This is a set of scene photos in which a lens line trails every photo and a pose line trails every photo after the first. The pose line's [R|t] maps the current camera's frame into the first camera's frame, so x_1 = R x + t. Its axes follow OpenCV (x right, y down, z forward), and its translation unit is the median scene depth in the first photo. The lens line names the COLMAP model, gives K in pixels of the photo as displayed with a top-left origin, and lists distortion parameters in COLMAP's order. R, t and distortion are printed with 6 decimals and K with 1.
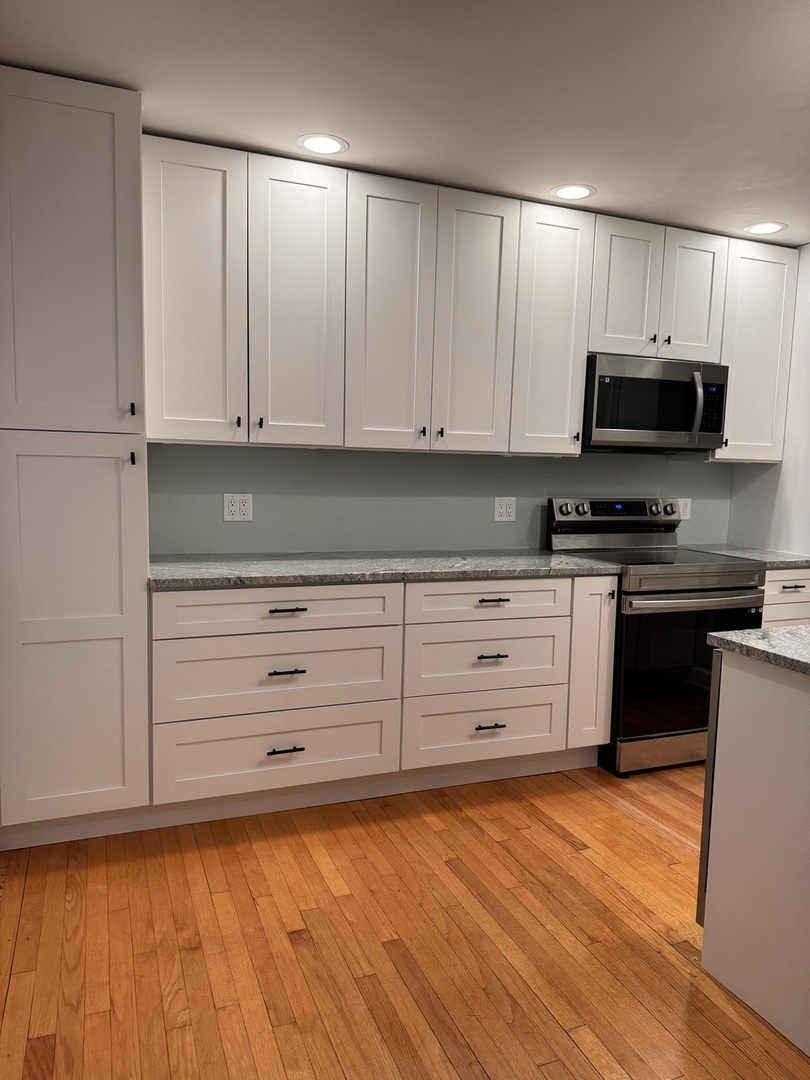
lens RADIAL K [[769.2, 0, 397.5], [0, 769.2, 545.7], [0, 0, 1]] dist [0.029012, -0.036856]
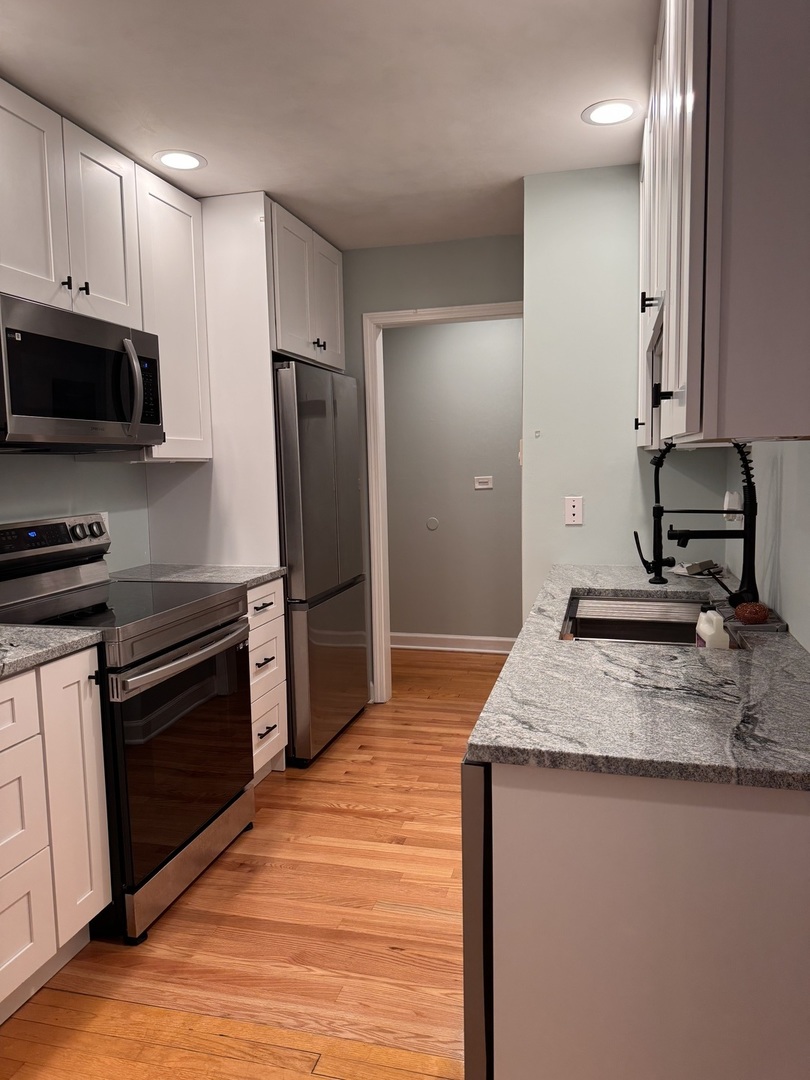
lens RADIAL K [[769.2, 0, 416.3], [0, 769.2, 544.0], [0, 0, 1]] dist [0.029012, -0.036856]
pose [[0.592218, -0.120859, 0.796662, -0.052517], [0.118026, 0.991035, 0.062609, -0.049661], [-0.797087, 0.056949, 0.601174, 0.371051]]
